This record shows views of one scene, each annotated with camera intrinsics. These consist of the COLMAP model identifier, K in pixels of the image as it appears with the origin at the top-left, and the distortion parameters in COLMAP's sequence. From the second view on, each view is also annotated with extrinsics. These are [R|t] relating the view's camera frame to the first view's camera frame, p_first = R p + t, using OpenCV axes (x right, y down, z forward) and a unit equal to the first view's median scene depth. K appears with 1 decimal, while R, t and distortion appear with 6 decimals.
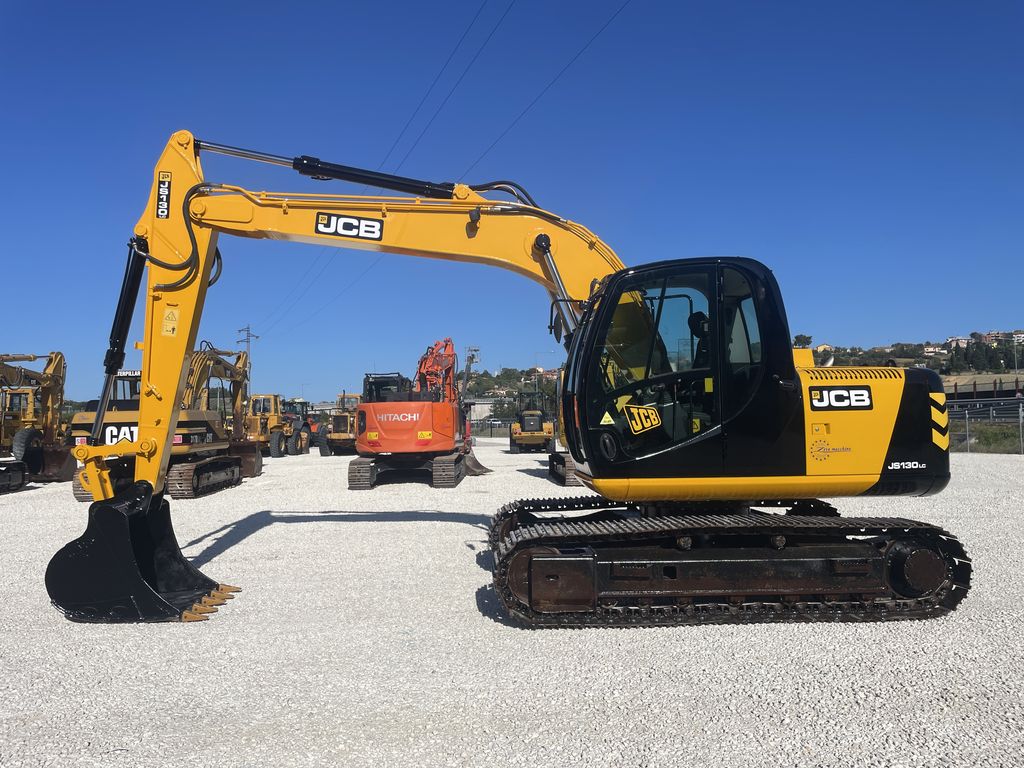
lens RADIAL K [[778.2, 0, 510.0], [0, 778.2, 382.9], [0, 0, 1]] dist [0.097638, -0.110495]
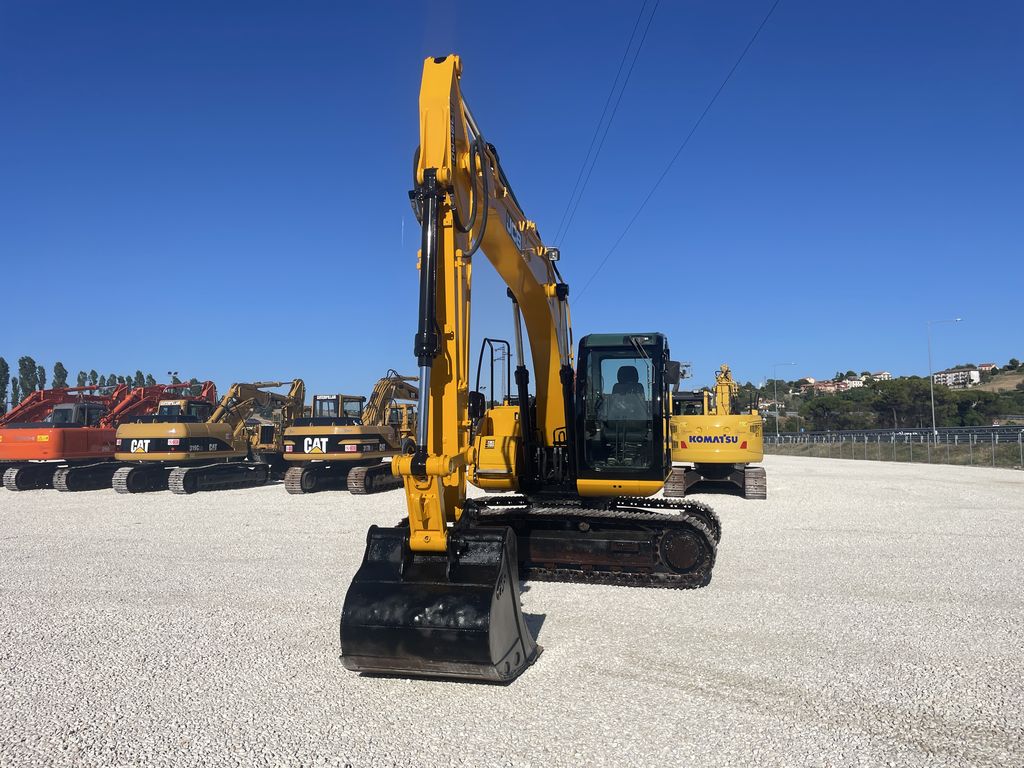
lens RADIAL K [[778.2, 0, 510.0], [0, 778.2, 382.9], [0, 0, 1]] dist [0.097638, -0.110495]
pose [[0.944719, -0.012055, -0.327658, 0.508130], [0.006766, 0.999828, -0.017275, -0.024930], [0.327810, 0.014103, 0.944638, -0.275013]]
